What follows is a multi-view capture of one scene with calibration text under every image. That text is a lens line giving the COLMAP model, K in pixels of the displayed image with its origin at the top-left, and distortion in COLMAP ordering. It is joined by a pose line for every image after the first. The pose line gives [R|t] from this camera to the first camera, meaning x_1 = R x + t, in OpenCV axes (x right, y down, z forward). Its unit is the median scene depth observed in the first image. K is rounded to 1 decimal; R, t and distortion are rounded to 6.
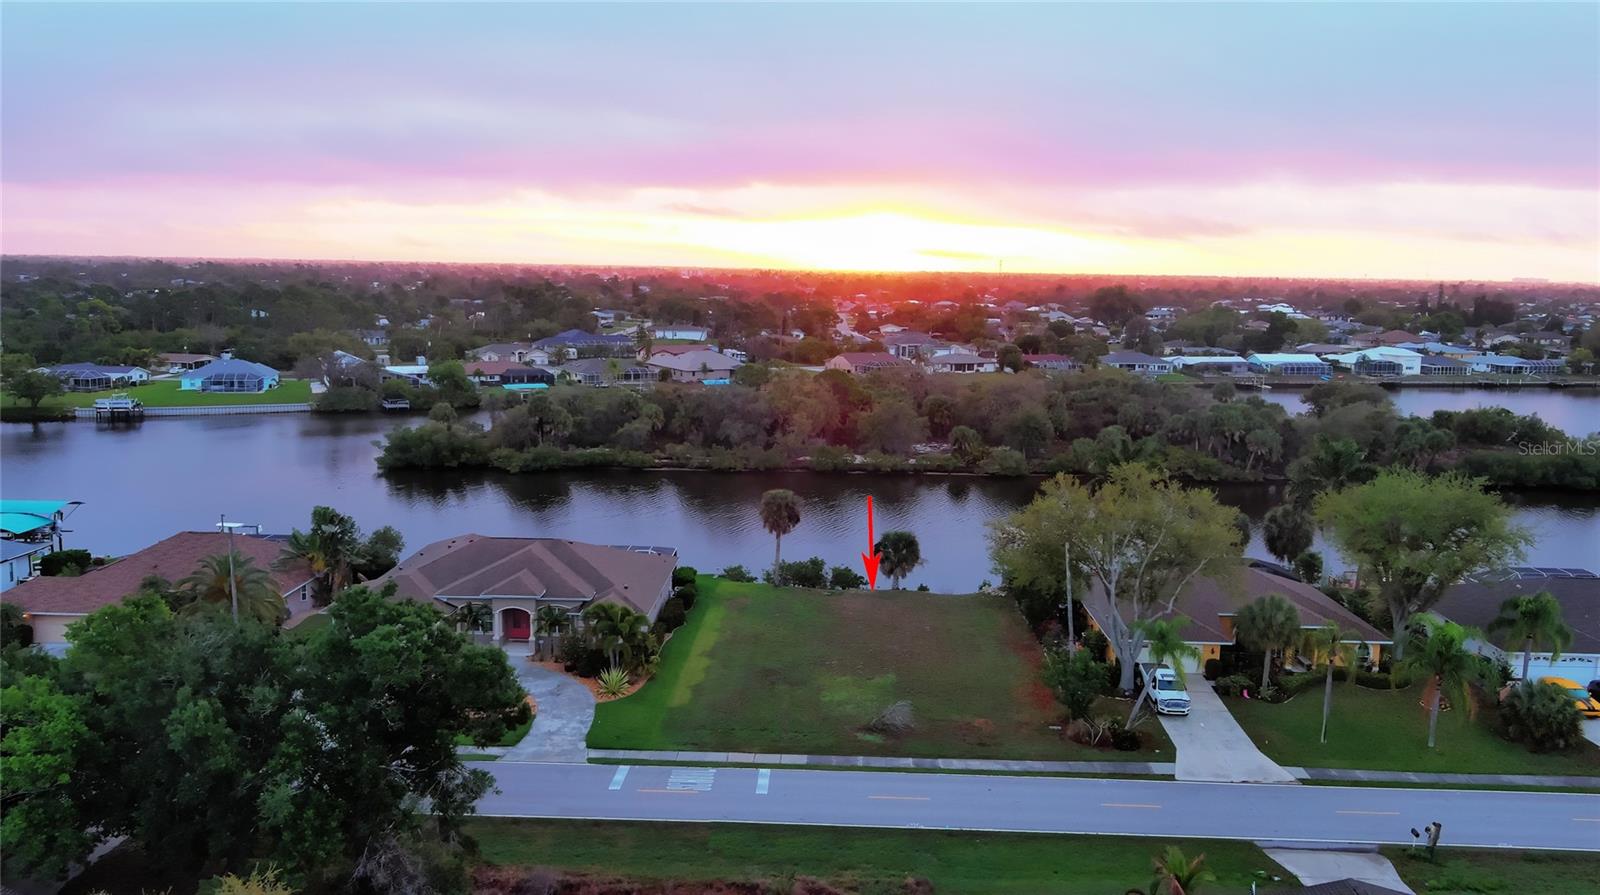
lens RADIAL K [[1251.2, 0, 793.8], [0, 1251.2, 441.1], [0, 0, 1]] dist [0.021299, -0.039711]
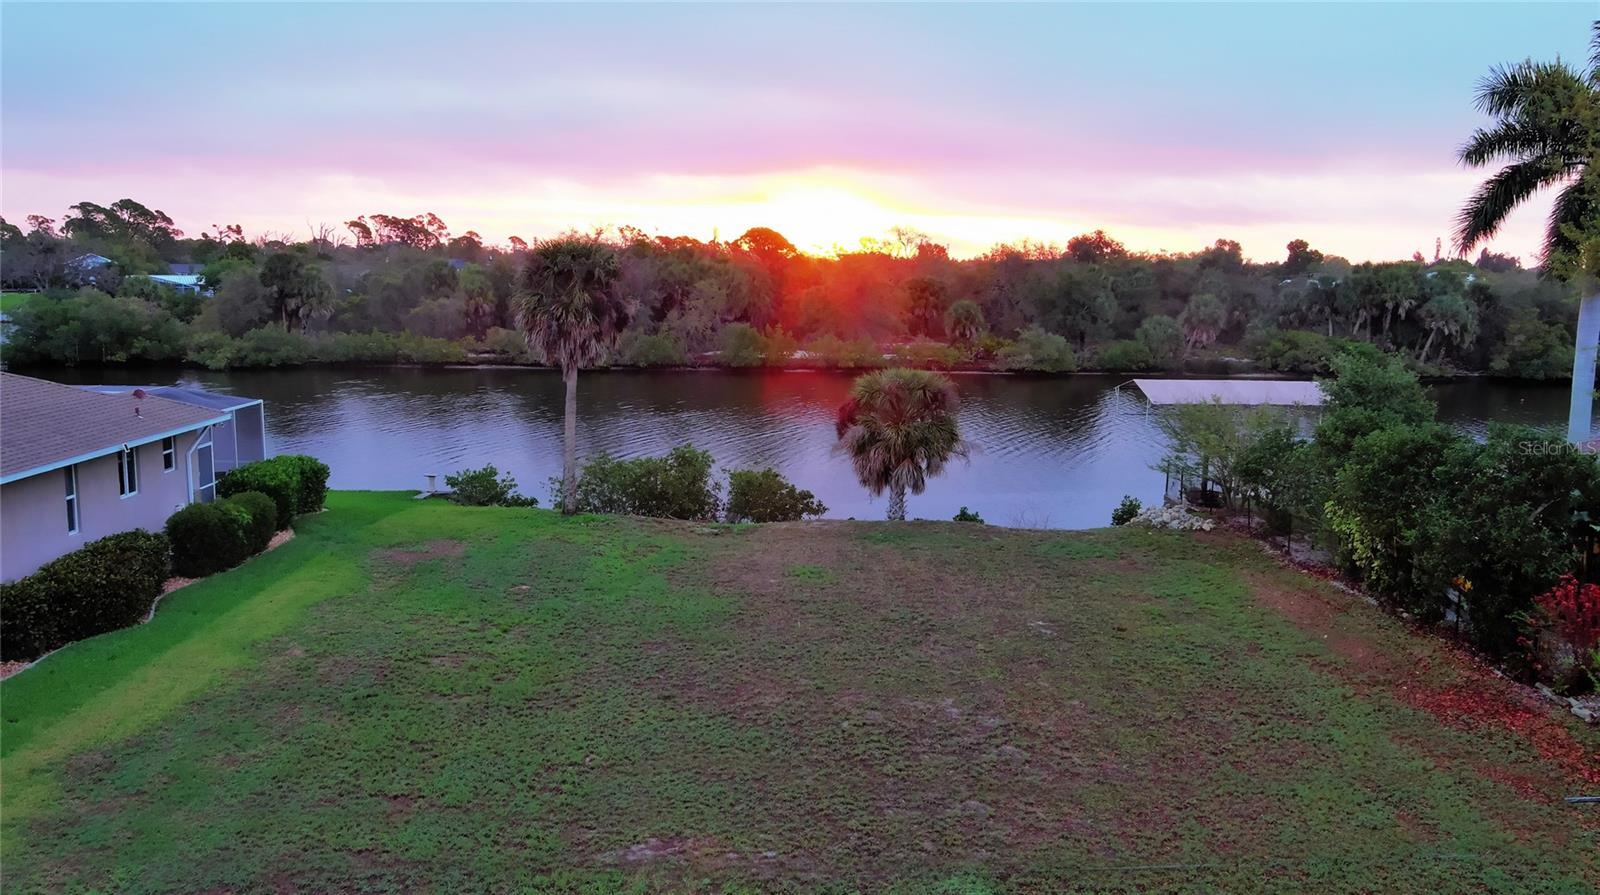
lens RADIAL K [[1251.2, 0, 796.6], [0, 1251.2, 455.5], [0, 0, 1]] dist [0.021299, -0.039711]
pose [[0.998935, -0.008472, 0.045355, 0.033187], [0.007744, 0.999839, 0.016198, 0.089302], [-0.045485, -0.015830, 0.998840, 0.606419]]
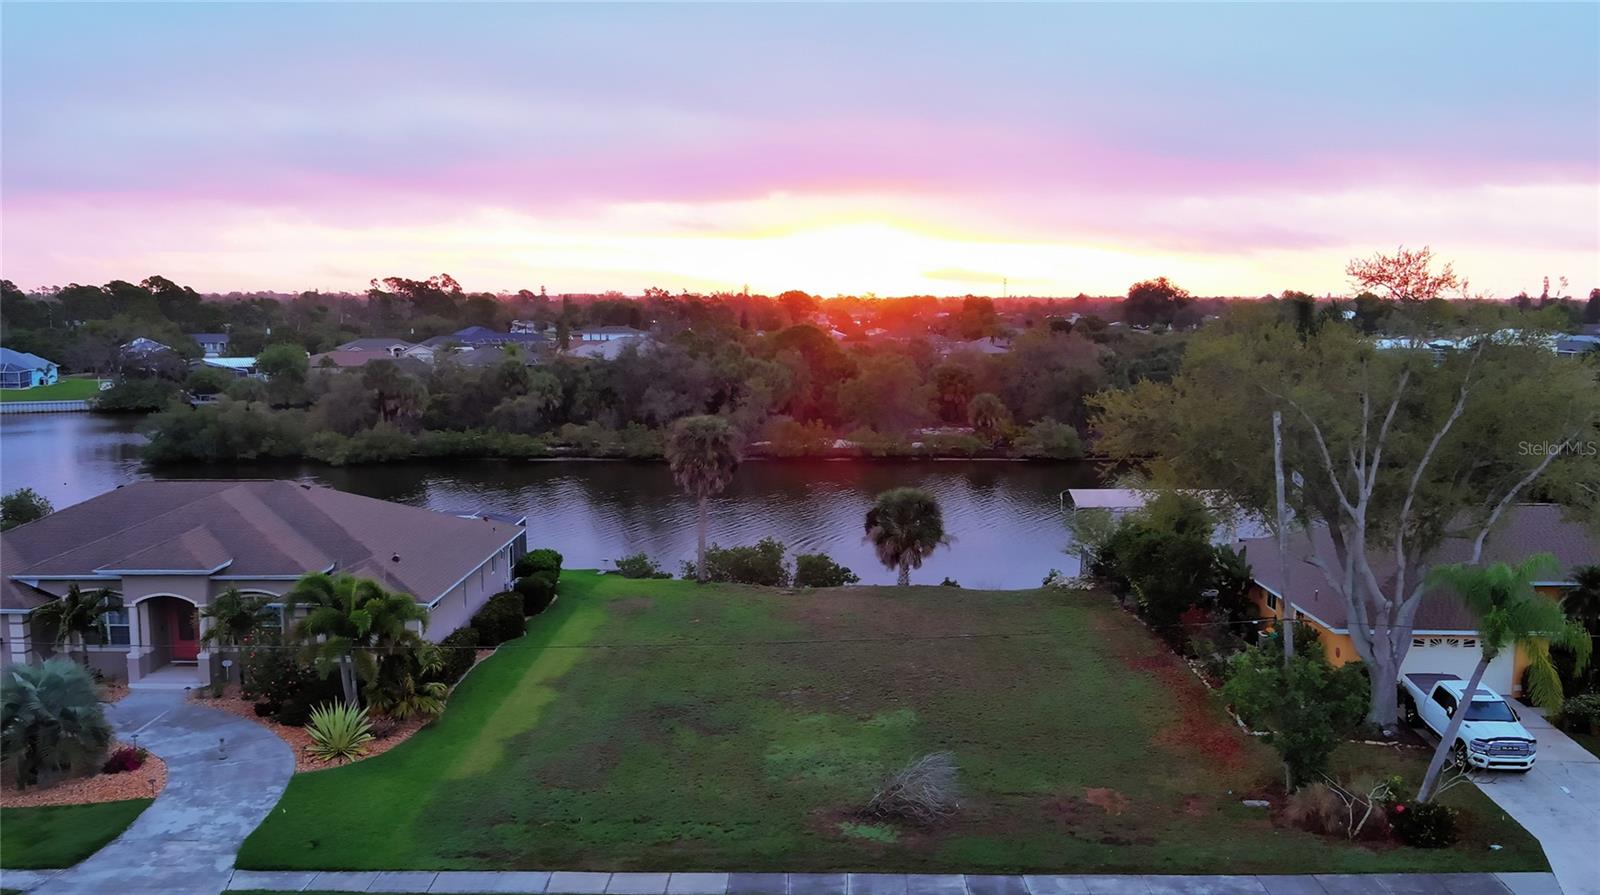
lens RADIAL K [[1459.8, 0, 795.9], [0, 1459.8, 485.6], [0, 0, 1]] dist [0.006045, 0.000000]
pose [[0.999648, -0.016790, 0.020553, 0.016360], [0.016989, 0.999810, -0.009546, 0.073944], [-0.020388, 0.009891, 0.999743, 0.300083]]
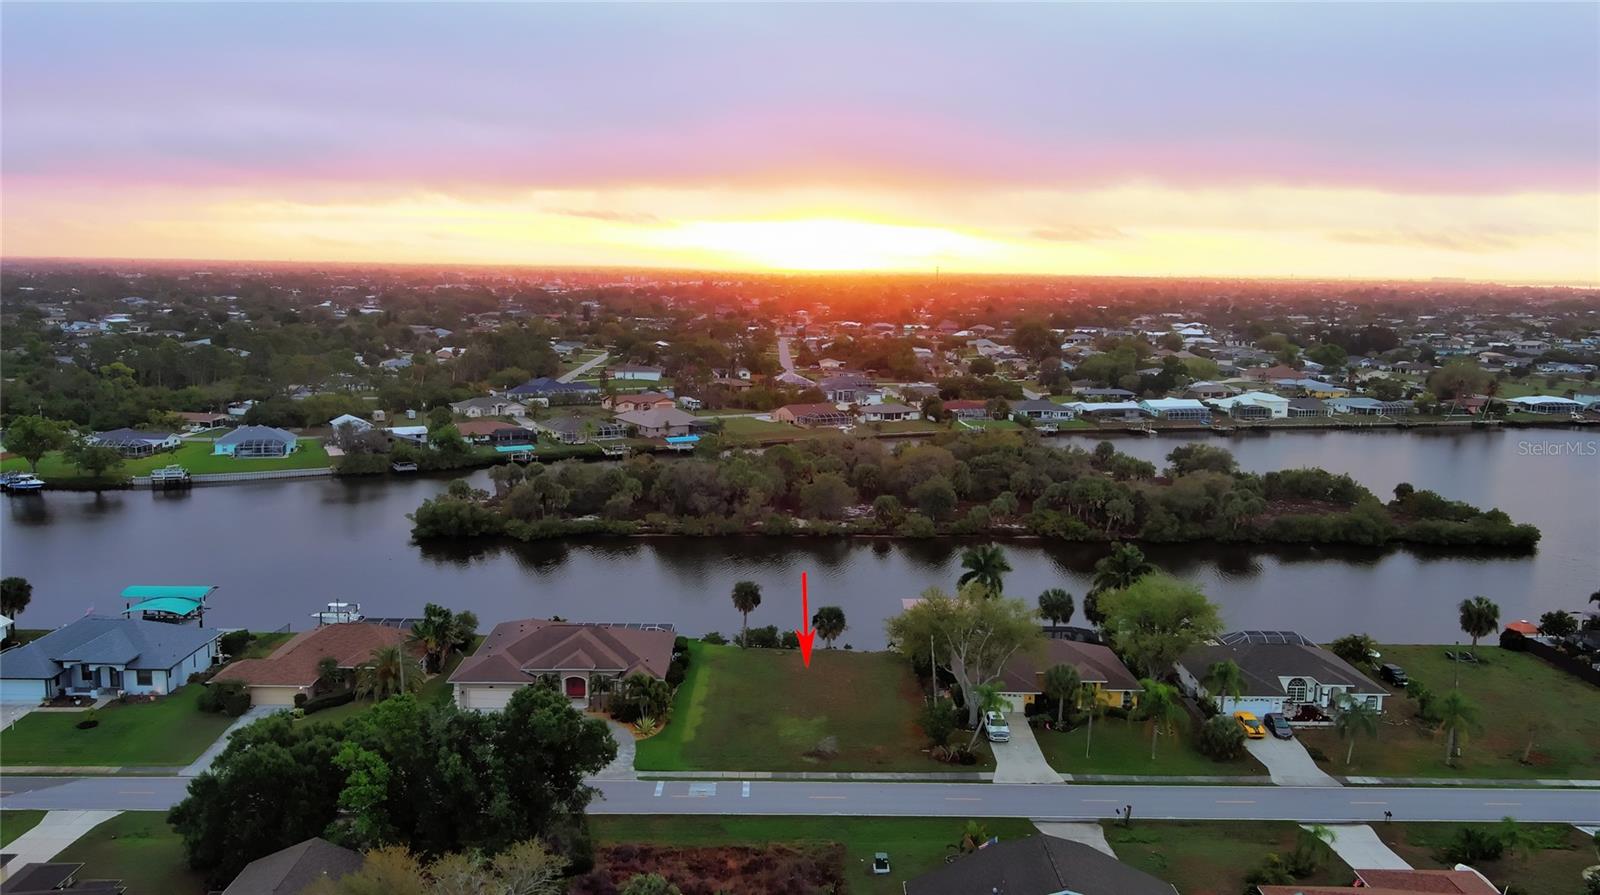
lens RADIAL K [[1251.2, 0, 793.6], [0, 1251.2, 440.5], [0, 0, 1]] dist [0.021299, -0.039711]
pose [[0.998913, -0.008293, 0.045868, -0.020029], [0.008204, 0.999964, 0.002128, -0.115169], [-0.045884, -0.001749, 0.998945, -0.393415]]
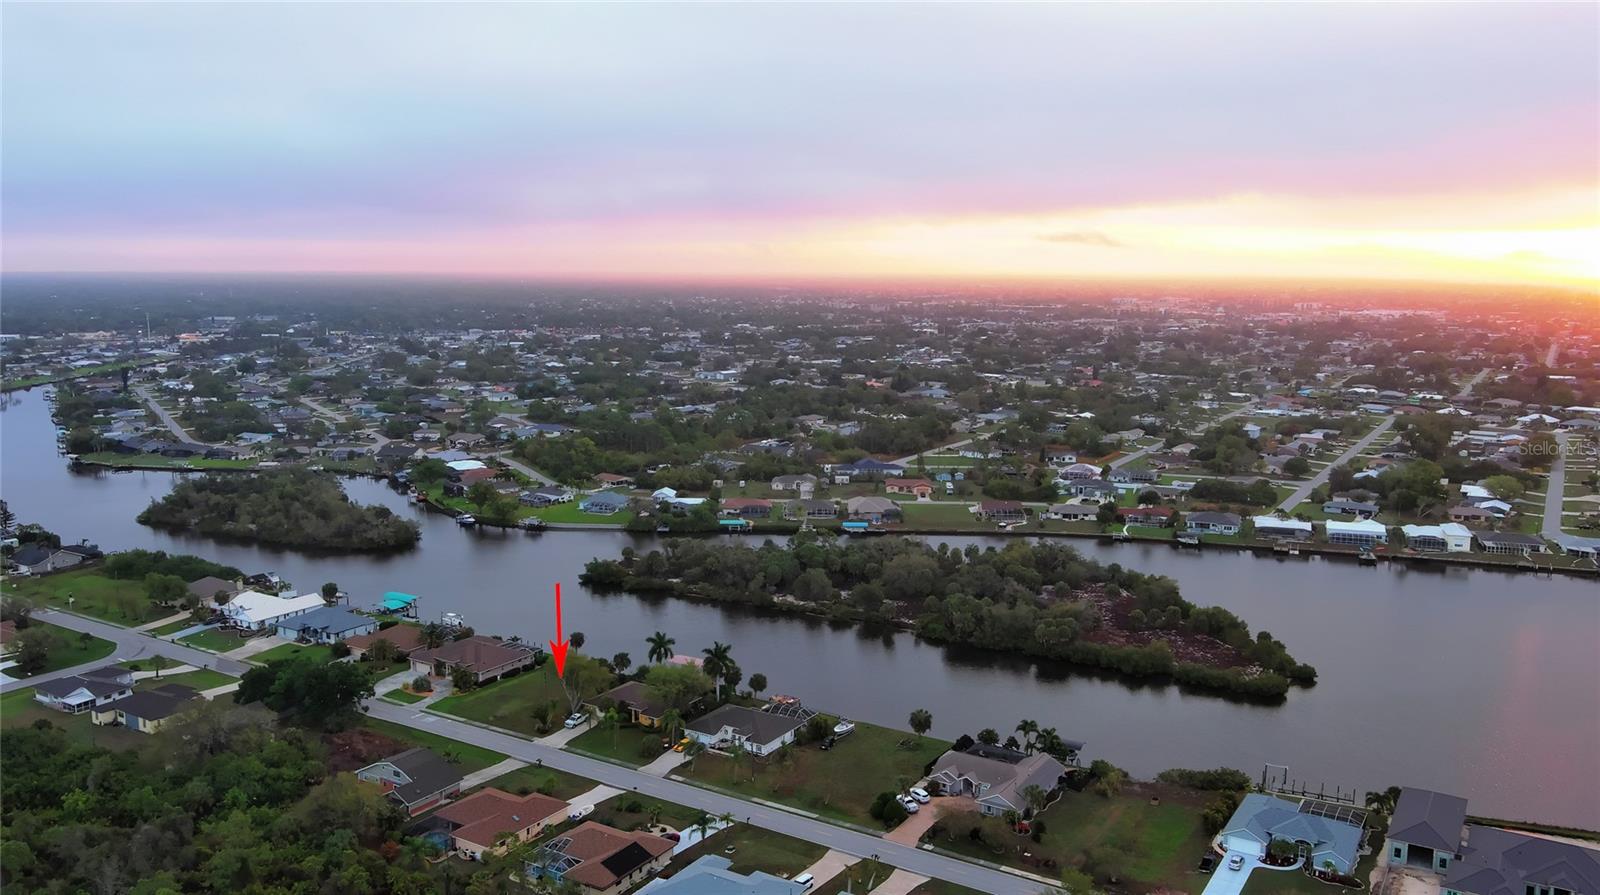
lens RADIAL K [[1251.2, 0, 794.6], [0, 1251.2, 448.5], [0, 0, 1]] dist [0.021299, -0.039711]
pose [[0.863589, 0.059140, -0.500715, 1.629868], [-0.058016, 0.998156, 0.017832, -0.408198], [0.500847, 0.013650, 0.865428, -1.051965]]
